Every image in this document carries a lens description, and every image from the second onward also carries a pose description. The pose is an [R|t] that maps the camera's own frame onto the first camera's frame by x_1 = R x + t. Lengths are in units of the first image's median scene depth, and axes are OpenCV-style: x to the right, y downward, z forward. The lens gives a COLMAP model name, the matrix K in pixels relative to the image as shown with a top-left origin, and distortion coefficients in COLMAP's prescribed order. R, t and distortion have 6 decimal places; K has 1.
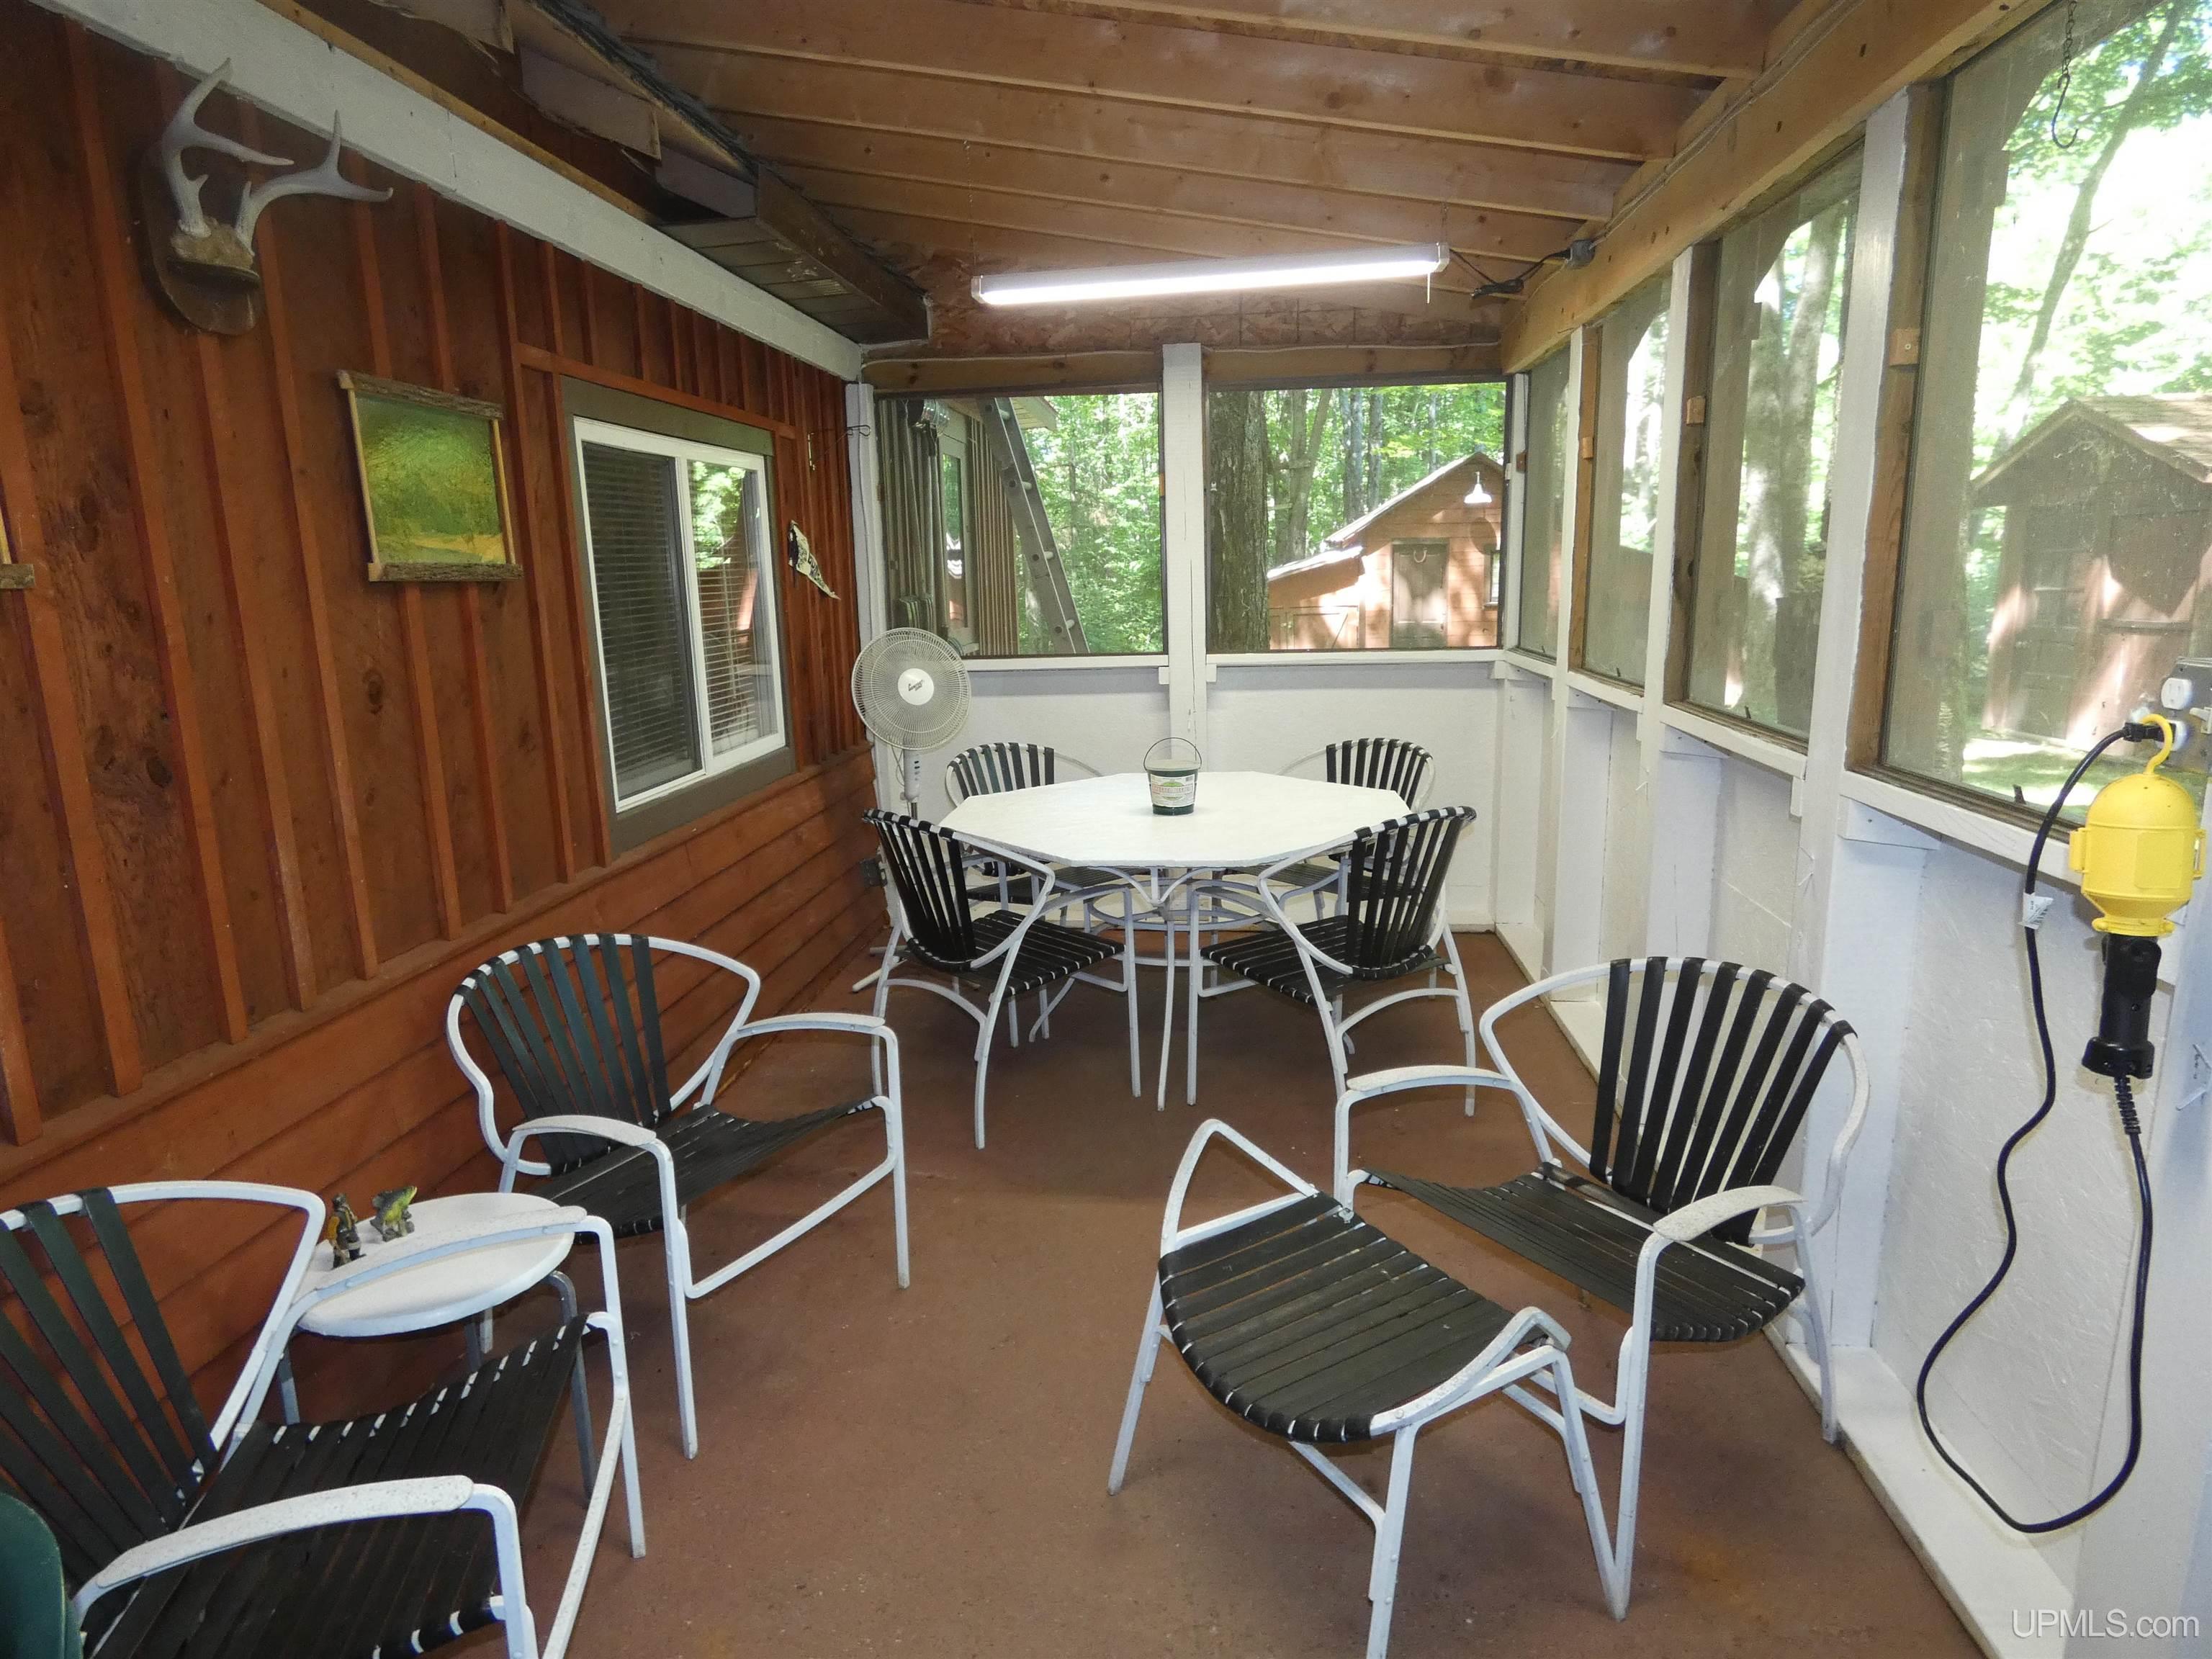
lens RADIAL K [[1329.7, 0, 1106.0], [0, 1329.7, 829.5], [0, 0, 1]] dist [0.004753, -0.000321]
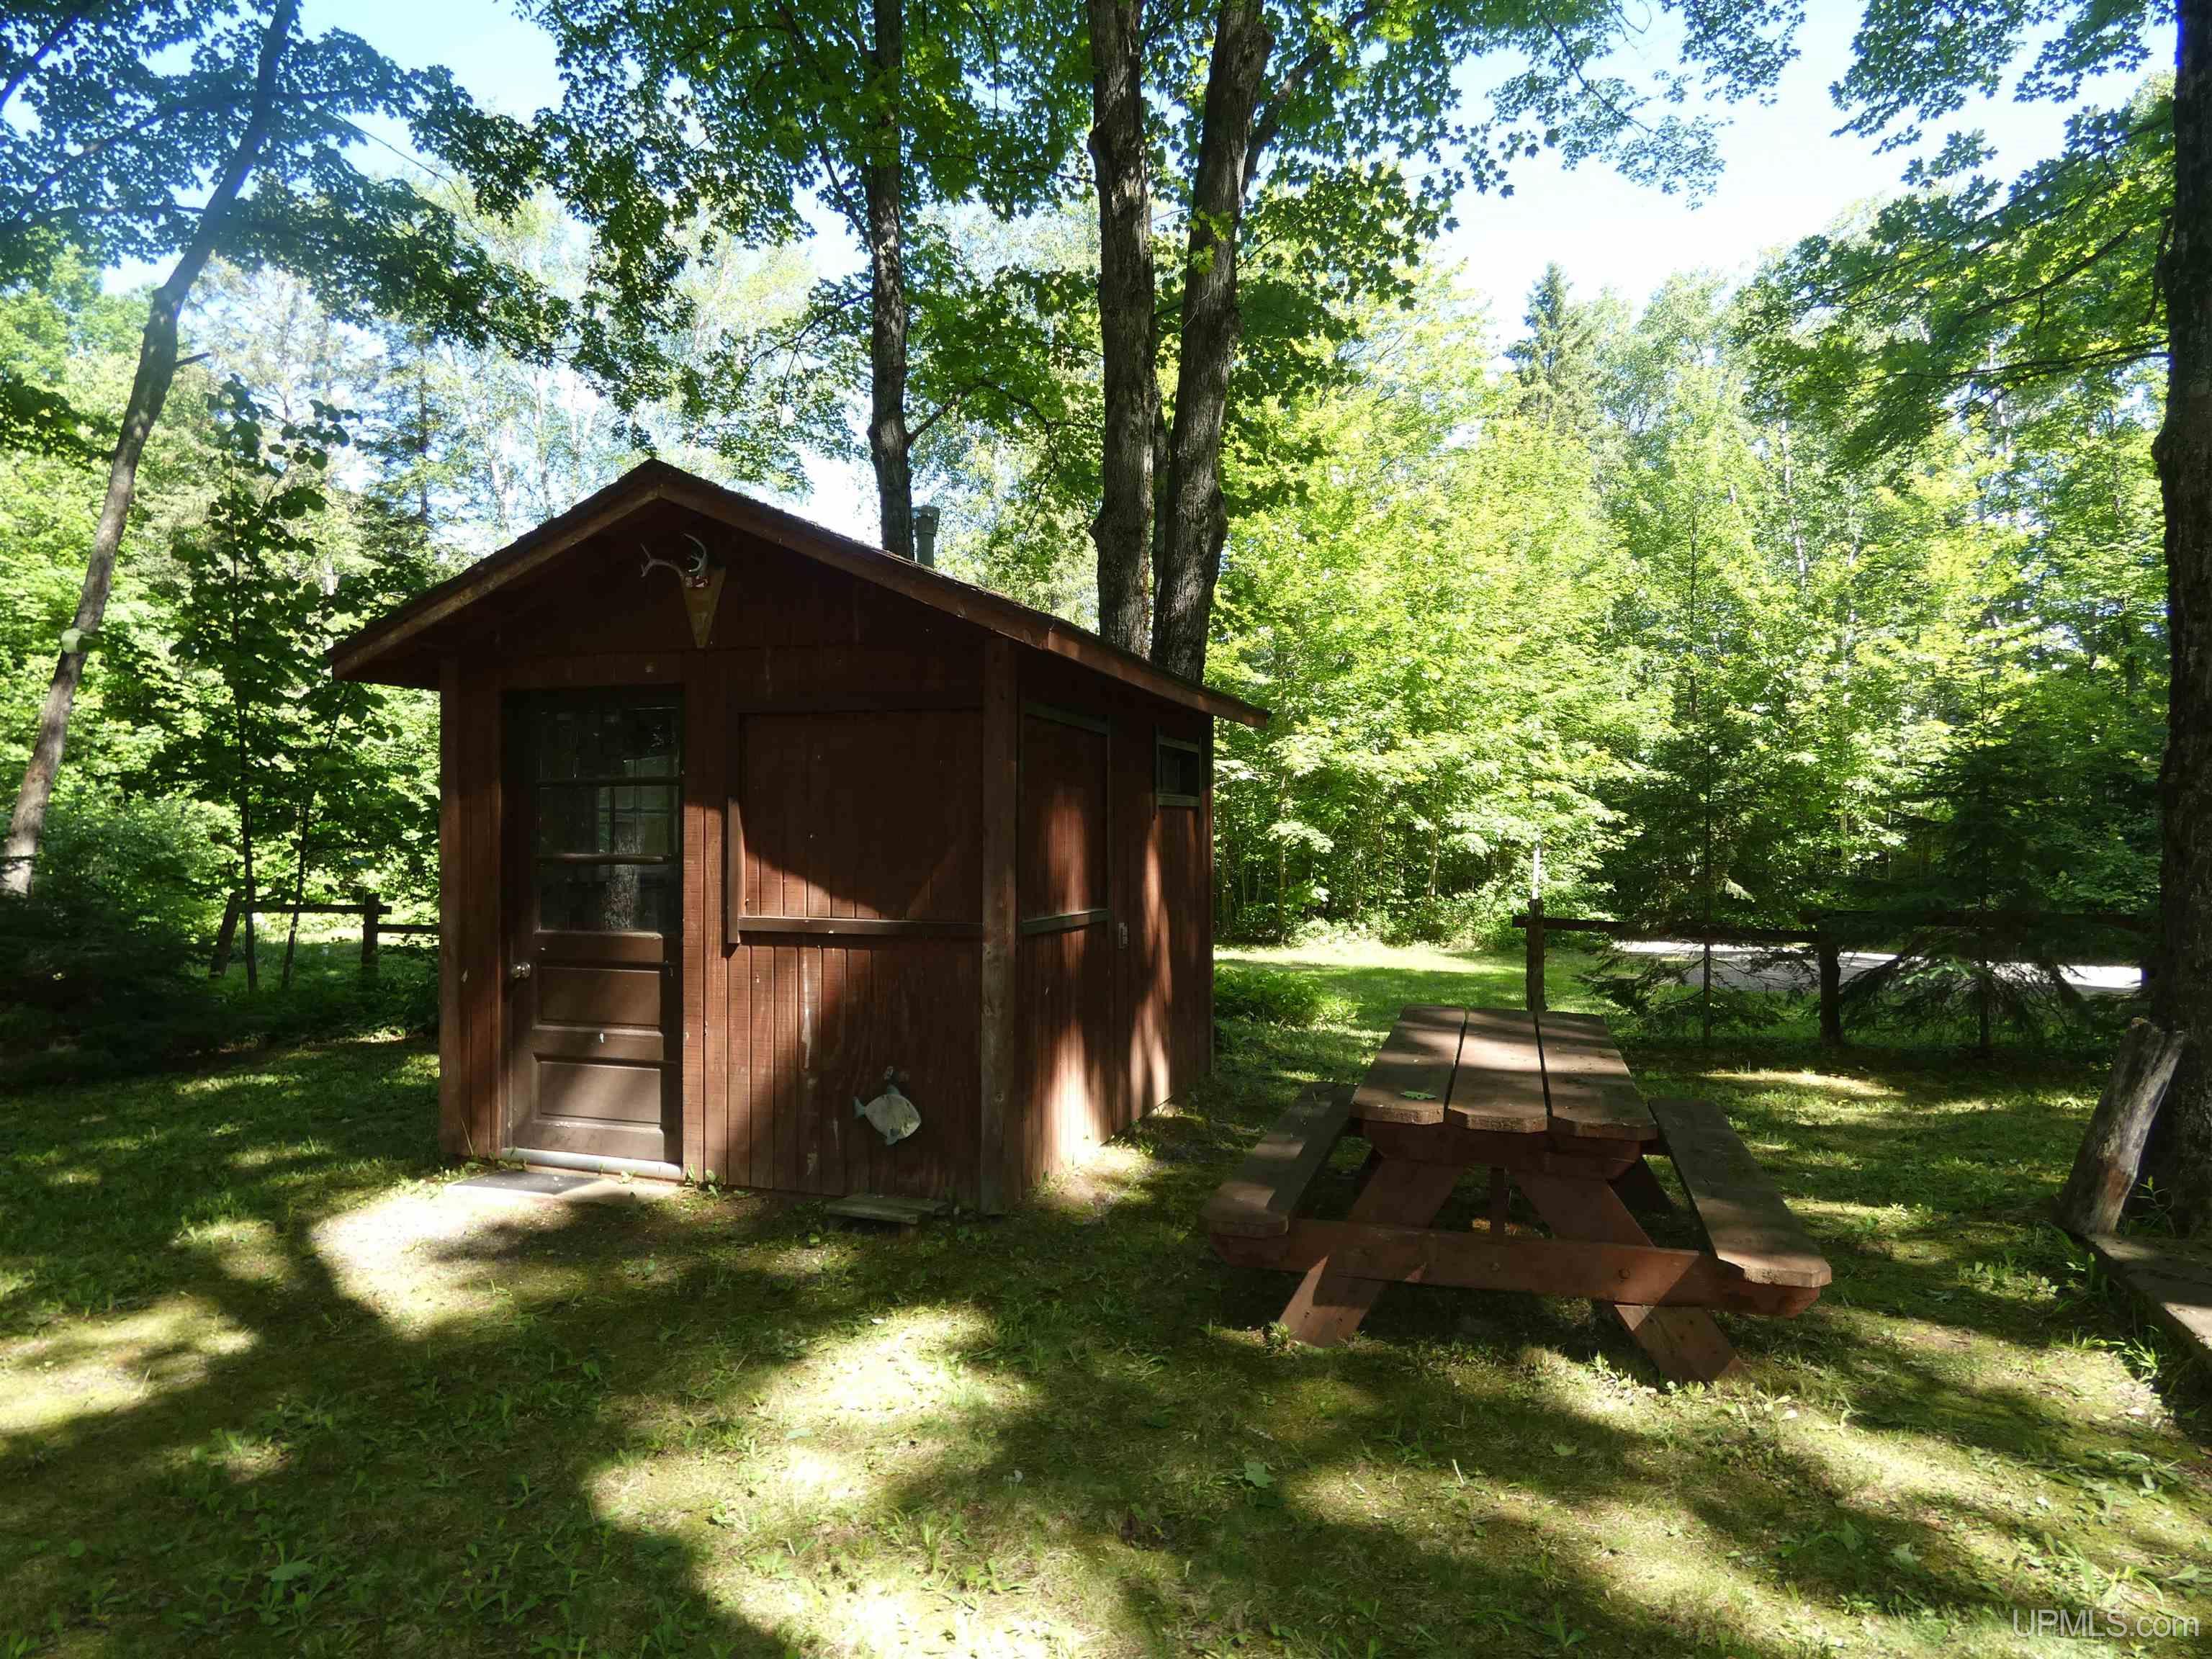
lens RADIAL K [[1329.7, 0, 1106.0], [0, 1329.7, 829.5], [0, 0, 1]] dist [0.004753, -0.000321]
pose [[0.218246, 0.035175, 0.975260, 0.176982], [0.163739, 0.983863, -0.072128, -0.078230], [-0.962059, 0.175430, 0.208965, 0.452346]]
